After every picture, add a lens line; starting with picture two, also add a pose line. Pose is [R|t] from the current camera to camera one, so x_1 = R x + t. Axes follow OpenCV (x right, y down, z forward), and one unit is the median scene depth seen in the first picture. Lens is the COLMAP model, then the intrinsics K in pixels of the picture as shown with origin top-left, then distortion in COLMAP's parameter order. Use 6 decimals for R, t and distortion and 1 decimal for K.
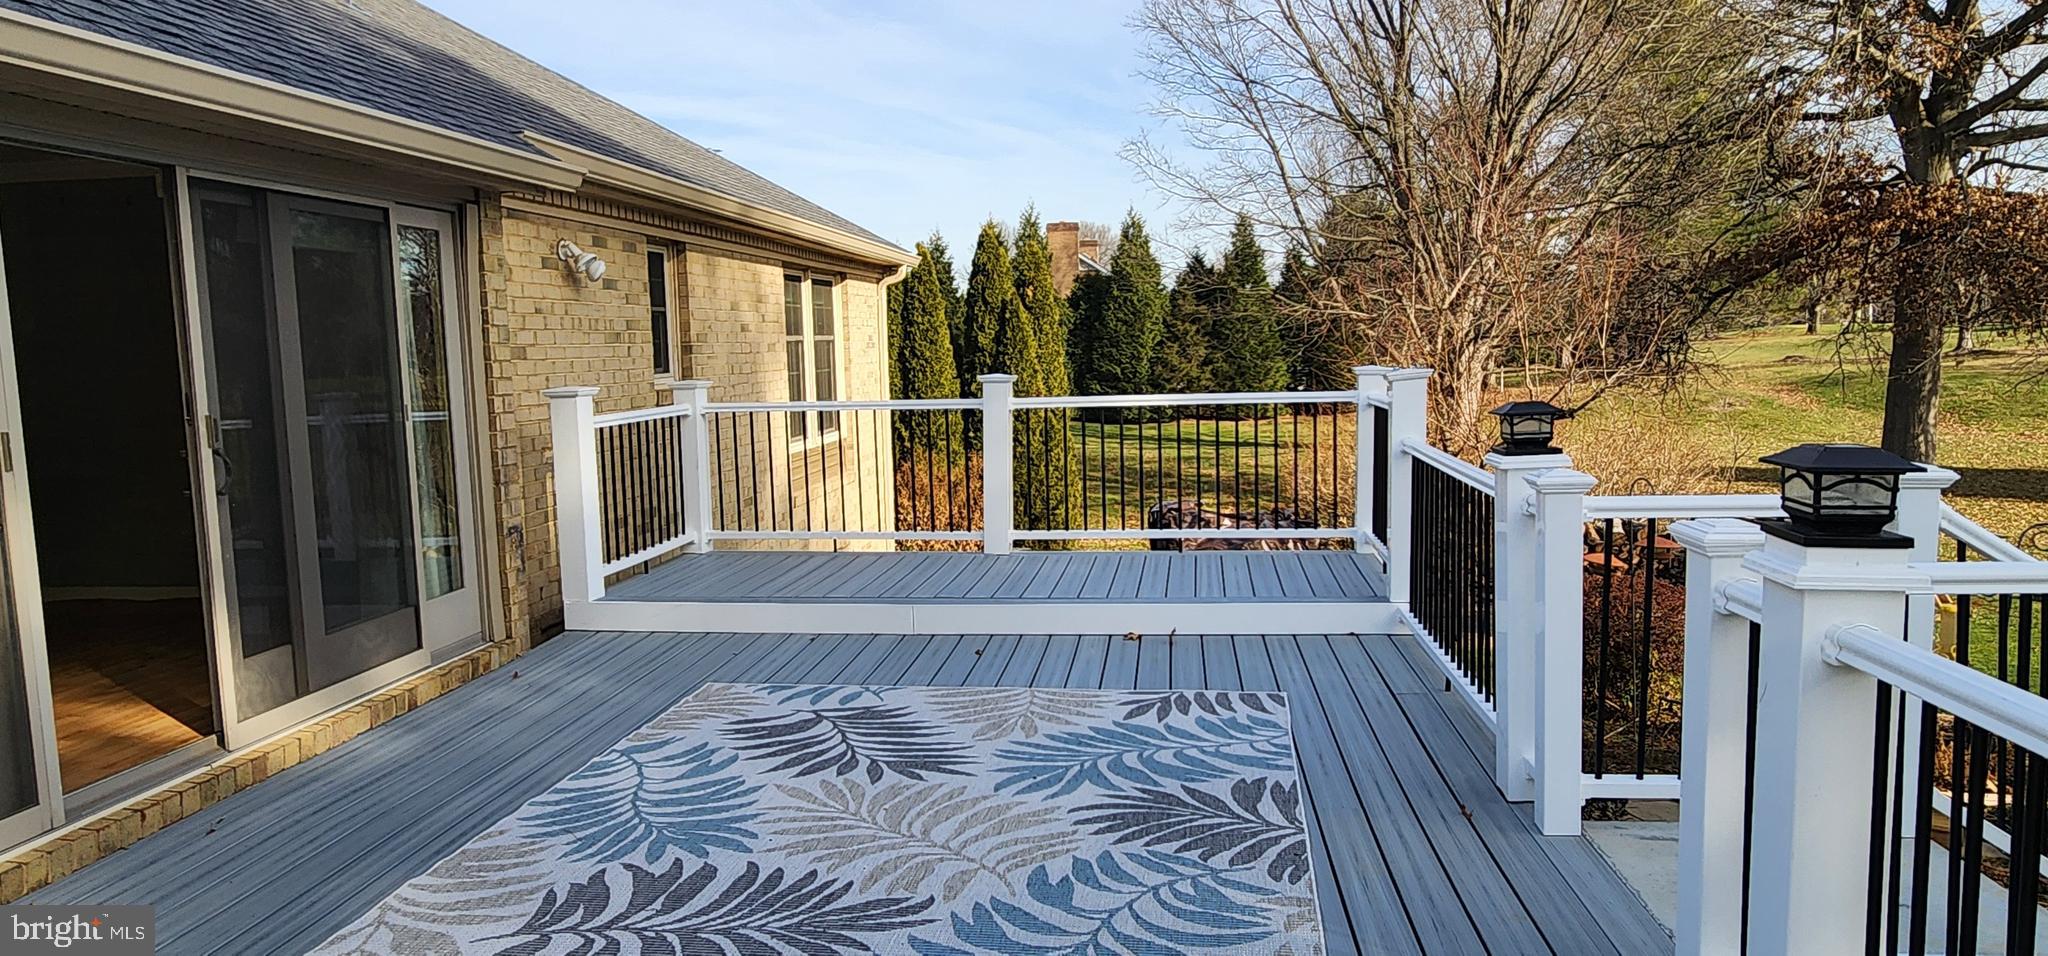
lens RADIAL K [[1262.0, 0, 1030.9], [0, 1262.0, 482.5], [0, 0, 1]] dist [0.005204, 0.000561]
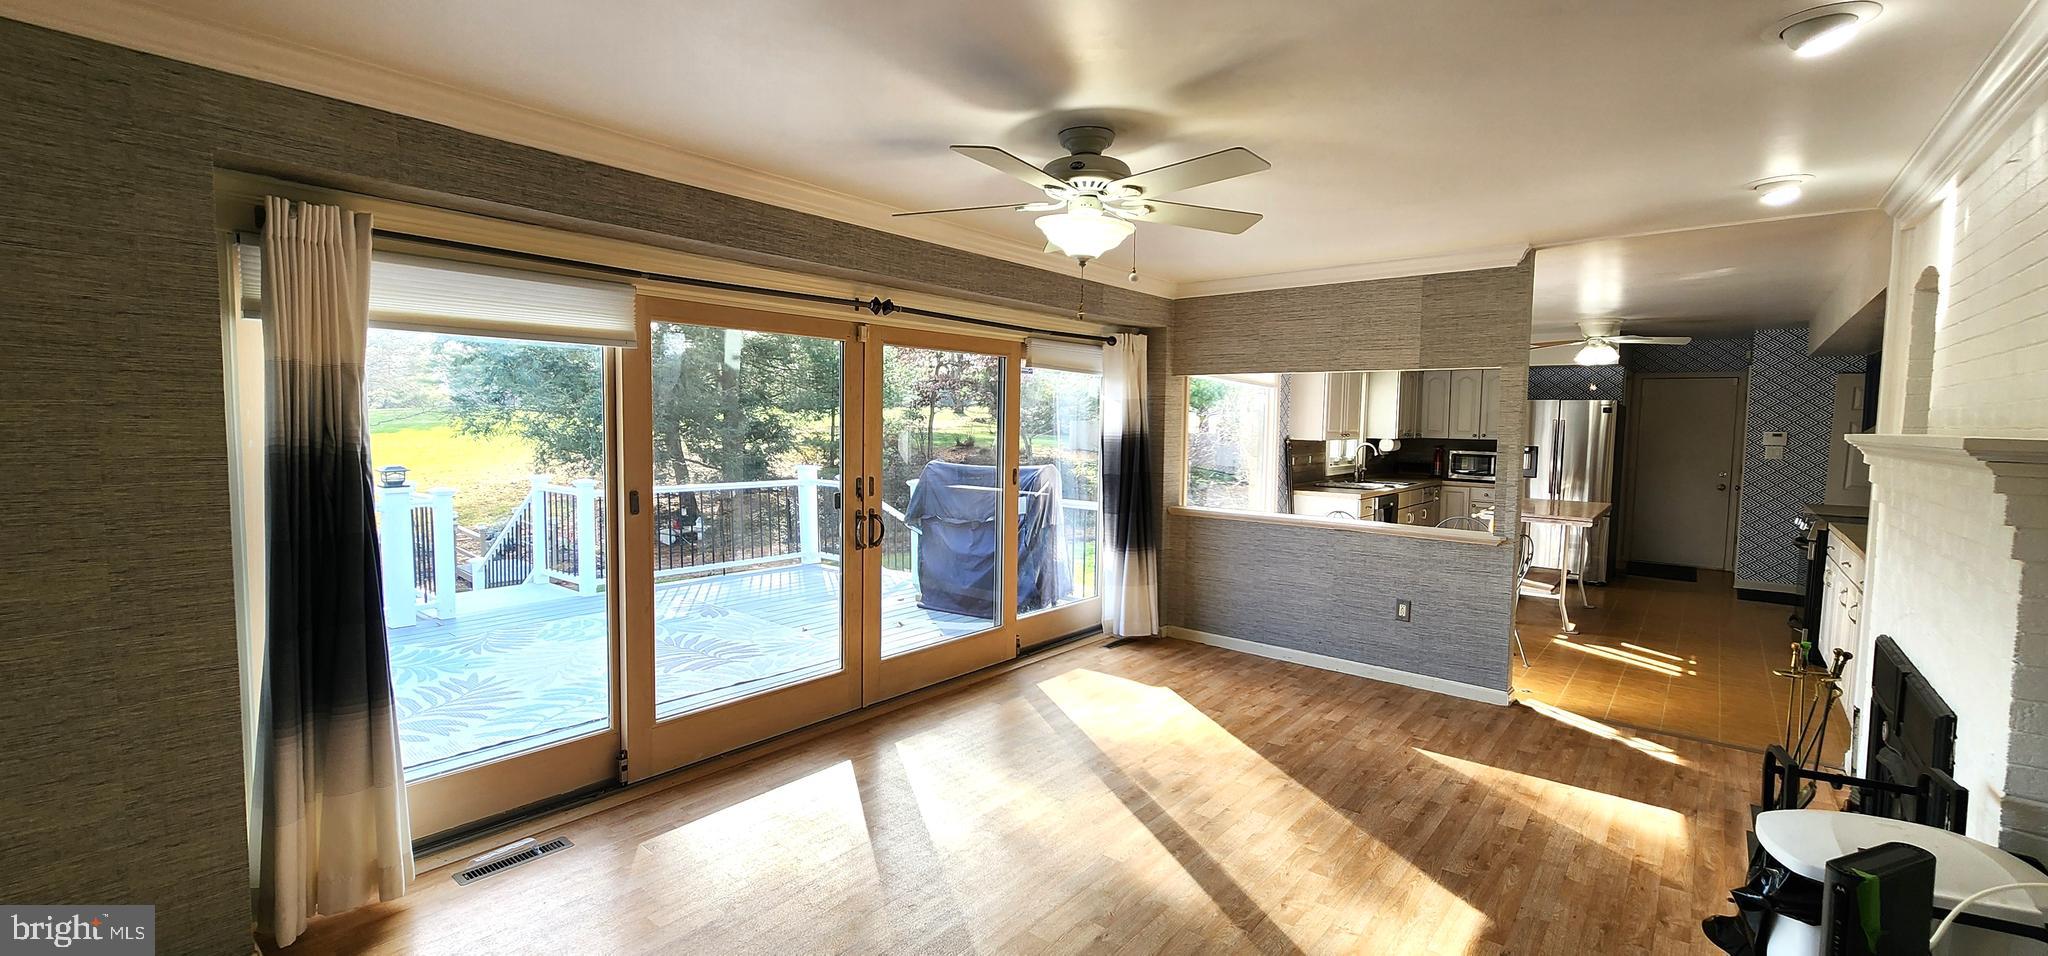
lens RADIAL K [[841.7, 0, 1027.2], [0, 841.7, 476.5], [0, 0, 1]] dist [0.005403, -0.001662]
pose [[-0.845983, -0.022519, 0.532734, -1.679115], [0.064659, 0.987402, 0.144416, -0.215456], [-0.529275, 0.156620, -0.833870, 1.895116]]
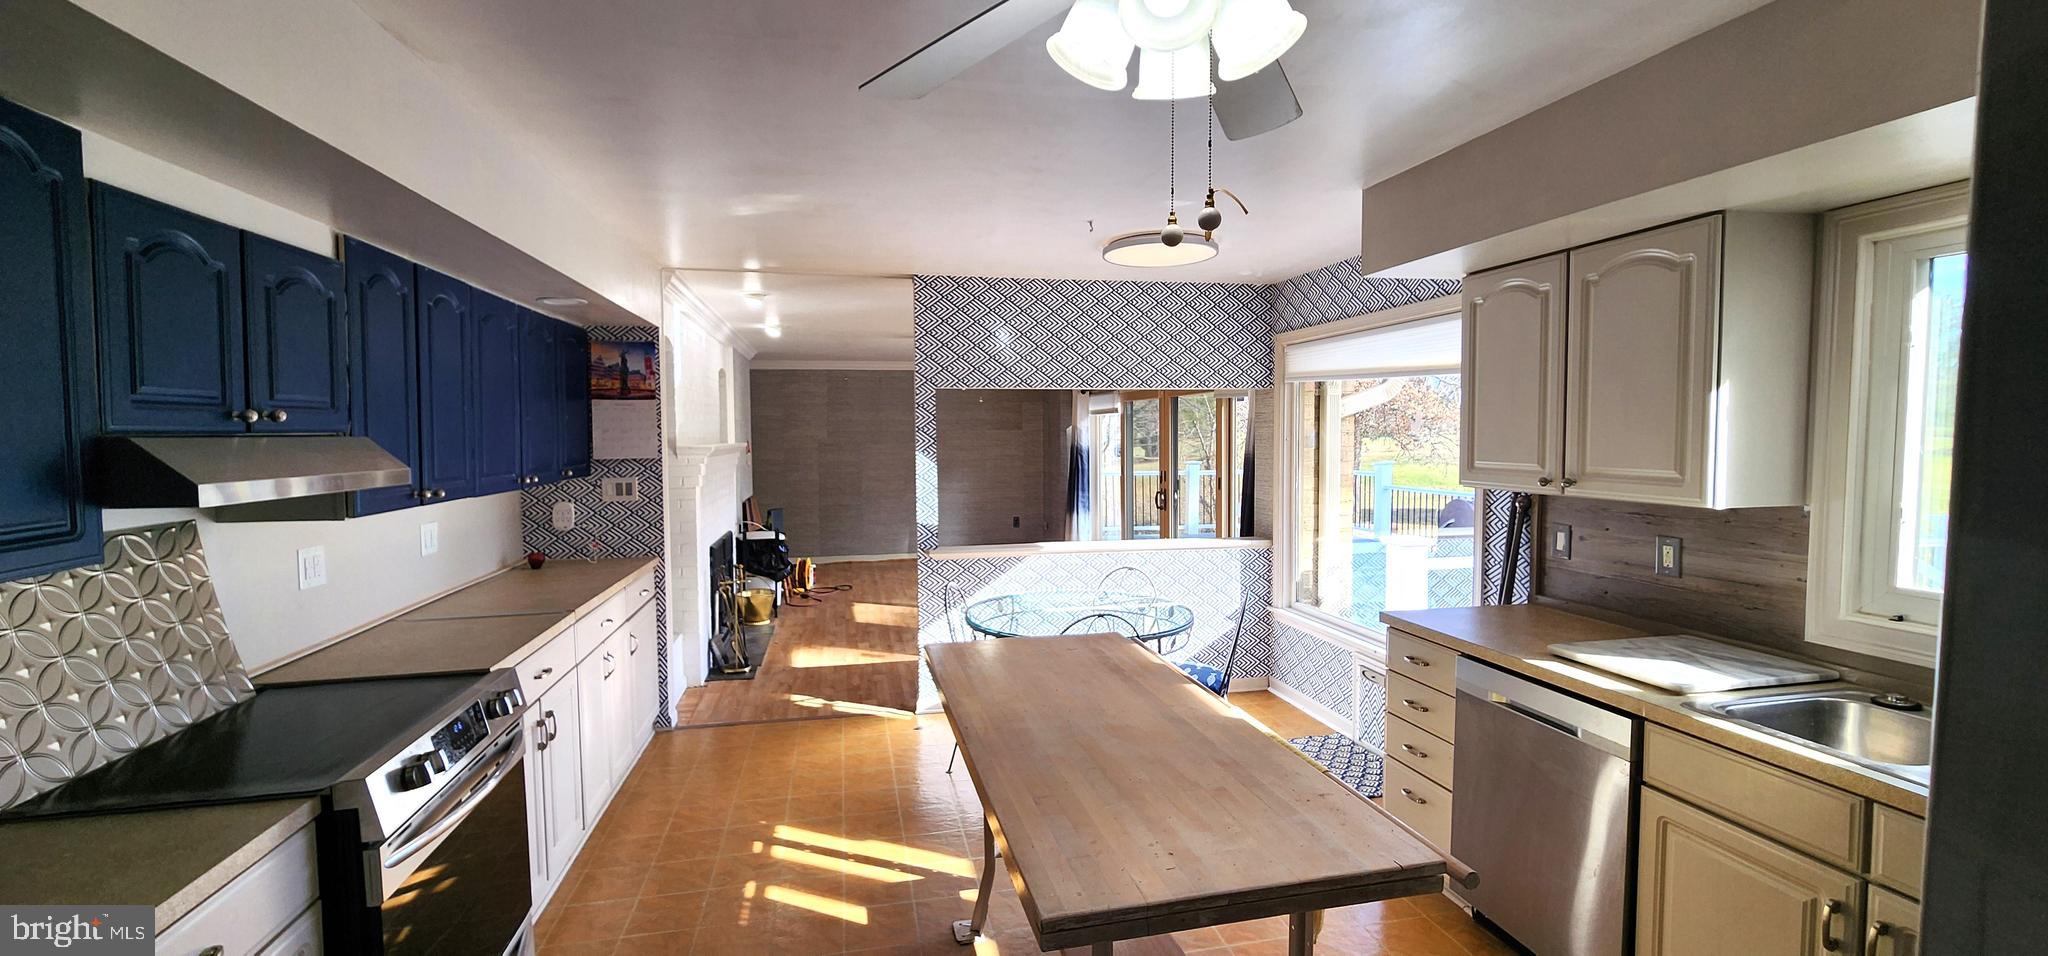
lens RADIAL K [[841.7, 0, 1012.7], [0, 841.7, 473.7], [0, 0, 1]] dist [0.005403, -0.001662]
pose [[0.947707, 0.000066, 0.319143, -1.911189], [0.019358, 0.998147, -0.057693, 0.065456], [-0.318555, 0.060854, 0.945949, -0.853987]]
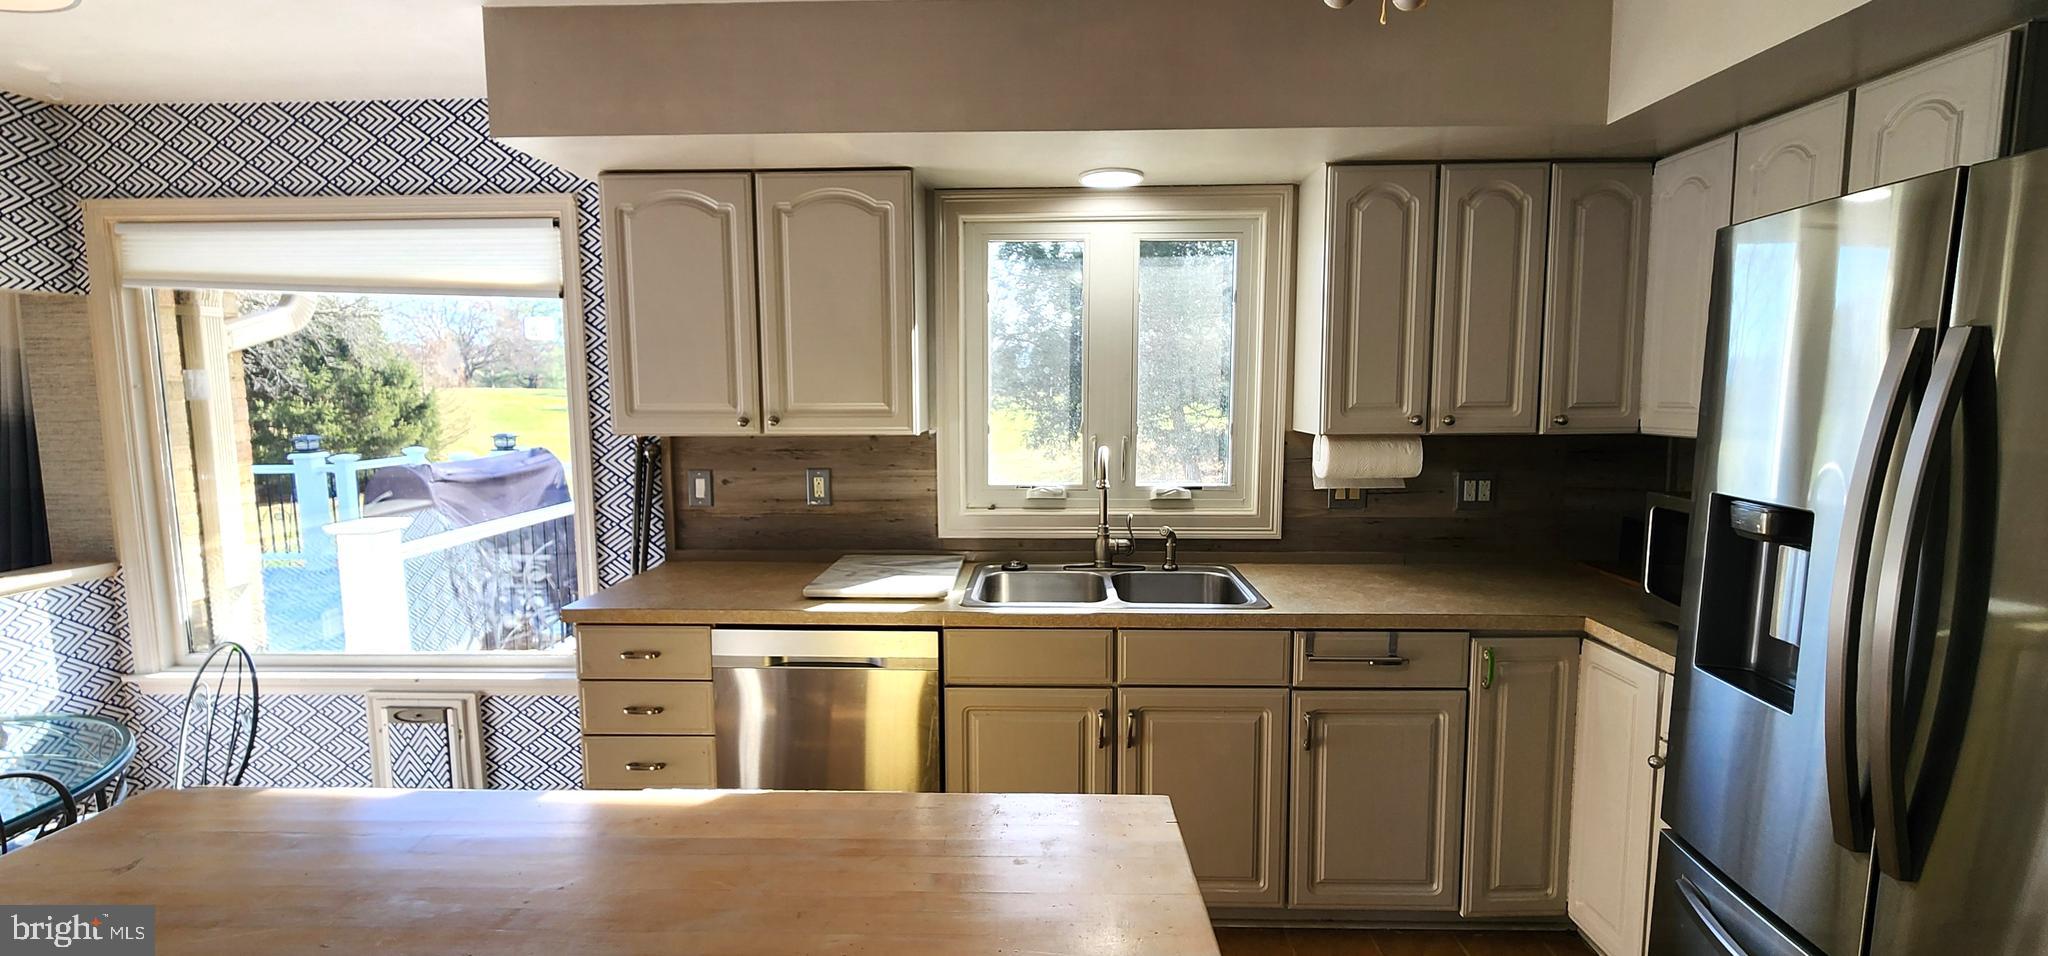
lens RADIAL K [[841.7, 0, 1021.3], [0, 841.7, 476.1], [0, 0, 1]] dist [0.005403, -0.001662]
pose [[-0.094088, -0.077310, 0.992558, -1.935564], [0.112420, 0.989778, 0.087751, 0.048021], [-0.989196, 0.119840, -0.084435, -0.457641]]
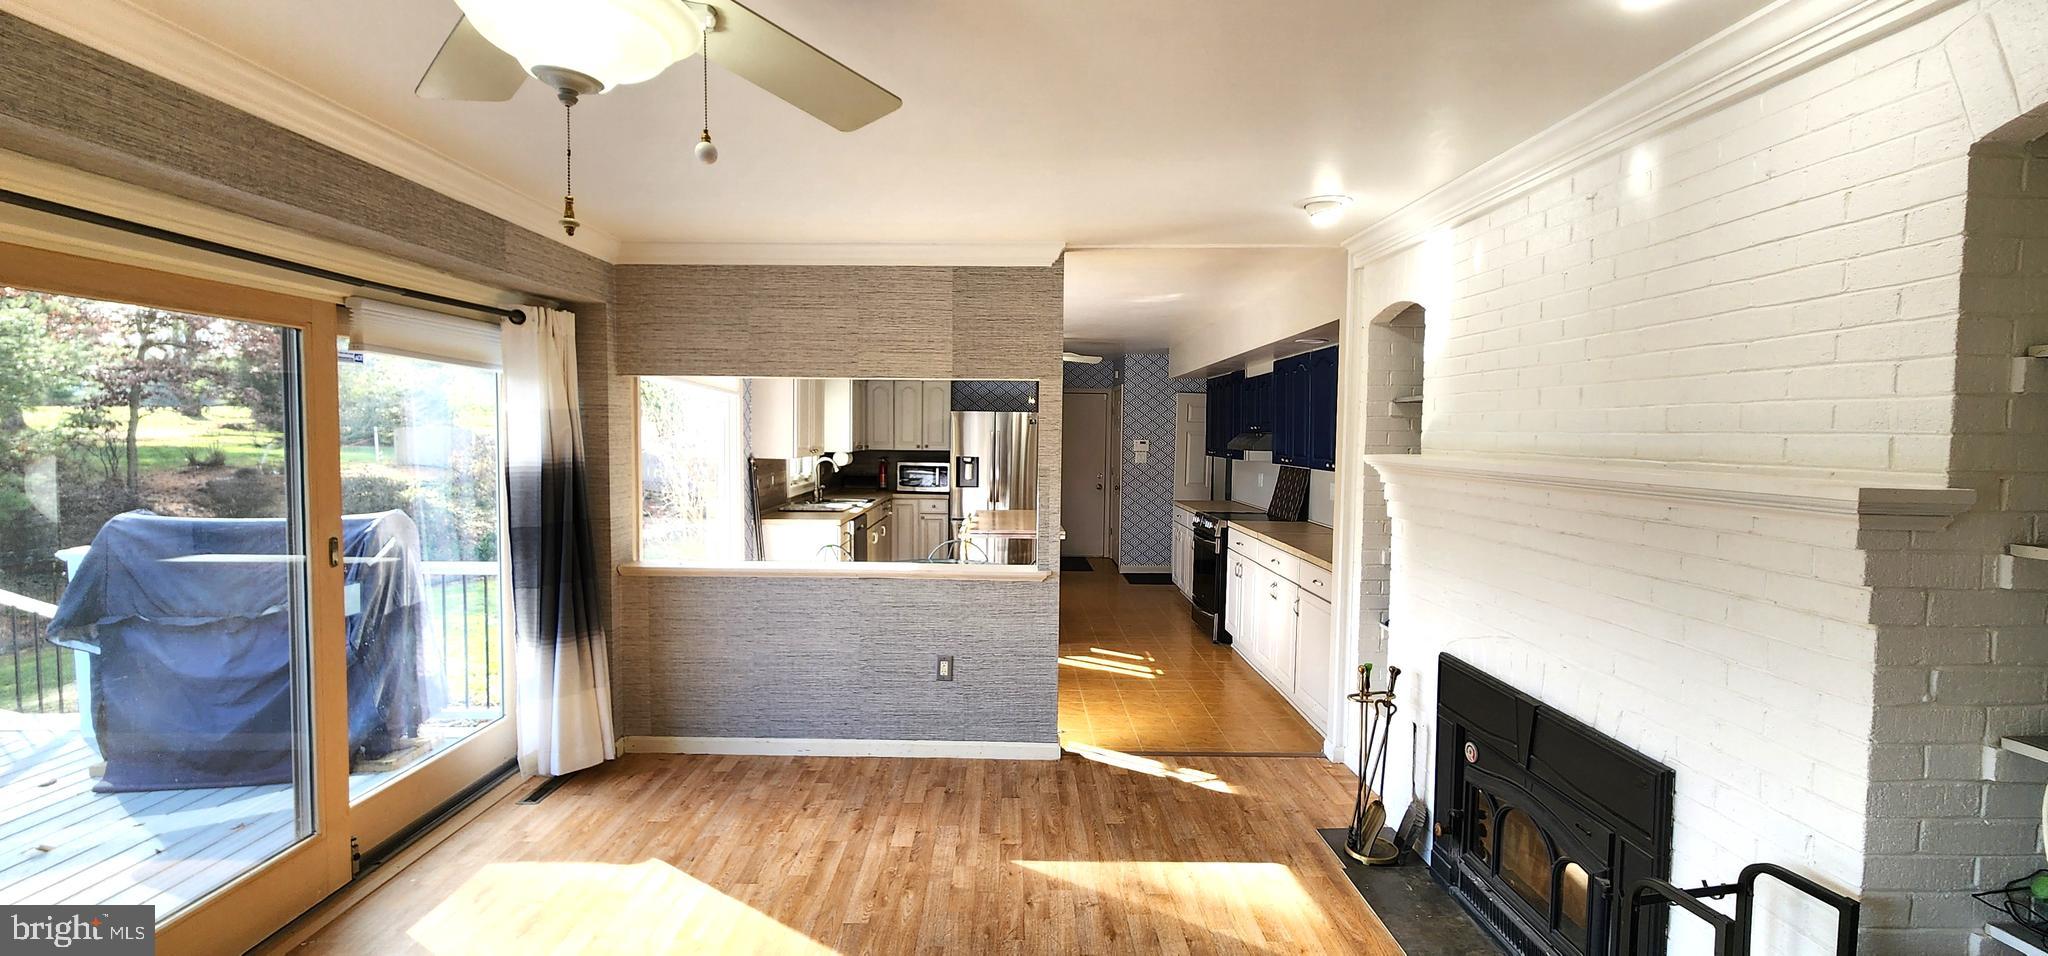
lens RADIAL K [[841.7, 0, 1016.8], [0, 841.7, 474.5], [0, 0, 1]] dist [0.005403, -0.001662]
pose [[-0.991565, 0.021907, -0.127747, -1.428452], [0.001066, 0.986958, 0.160975, -0.204301], [0.129607, 0.159481, -0.978656, 1.547368]]
